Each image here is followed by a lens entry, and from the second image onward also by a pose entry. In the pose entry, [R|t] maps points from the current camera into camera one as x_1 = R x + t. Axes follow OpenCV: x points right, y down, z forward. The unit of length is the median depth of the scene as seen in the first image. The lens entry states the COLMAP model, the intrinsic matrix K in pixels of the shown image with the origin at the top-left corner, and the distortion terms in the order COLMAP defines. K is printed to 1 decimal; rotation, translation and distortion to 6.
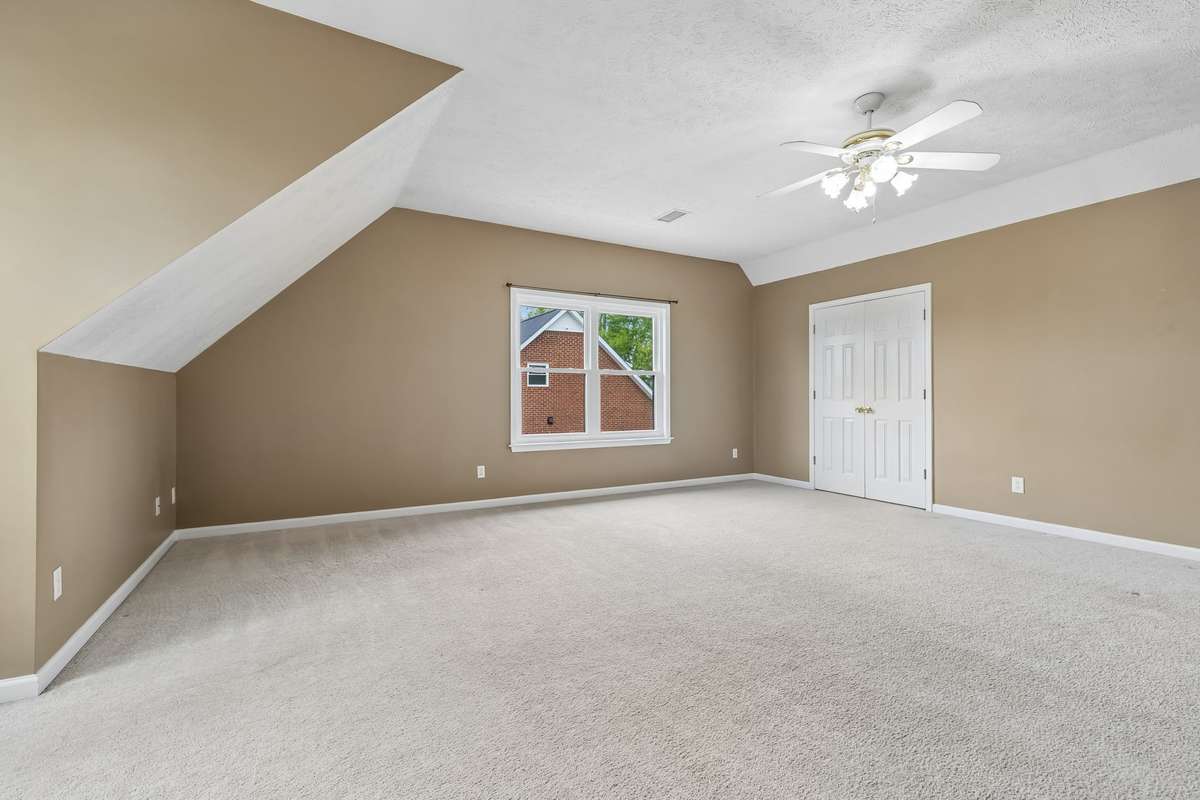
lens RADIAL K [[523.9, 0, 601.1], [0, 523.9, 399.6], [0, 0, 1]] dist [0.002959, 0.000261]
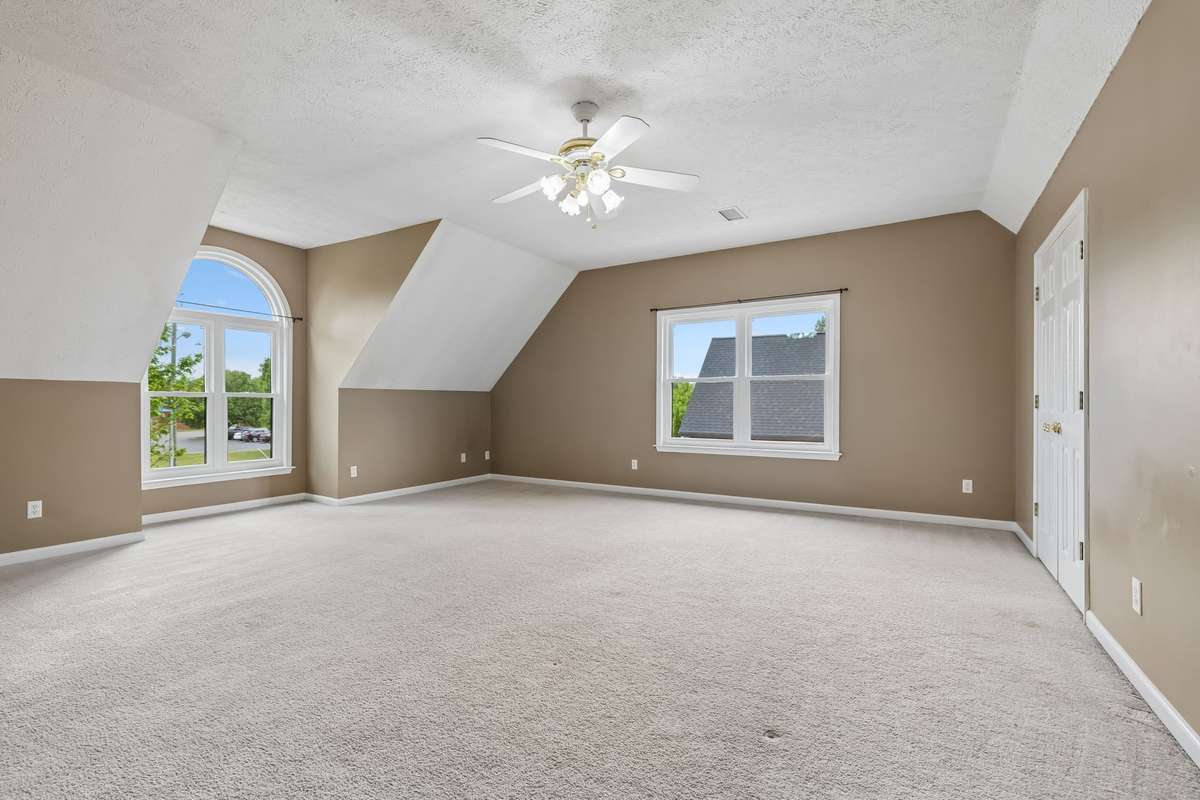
lens RADIAL K [[523.9, 0, 601.1], [0, 523.9, 399.6], [0, 0, 1]] dist [0.002959, 0.000261]
pose [[0.495683, -0.003562, -0.868496, 0.794610], [-0.006462, 0.999949, -0.007789, -0.005601], [0.868480, 0.009473, 0.495634, 0.308509]]
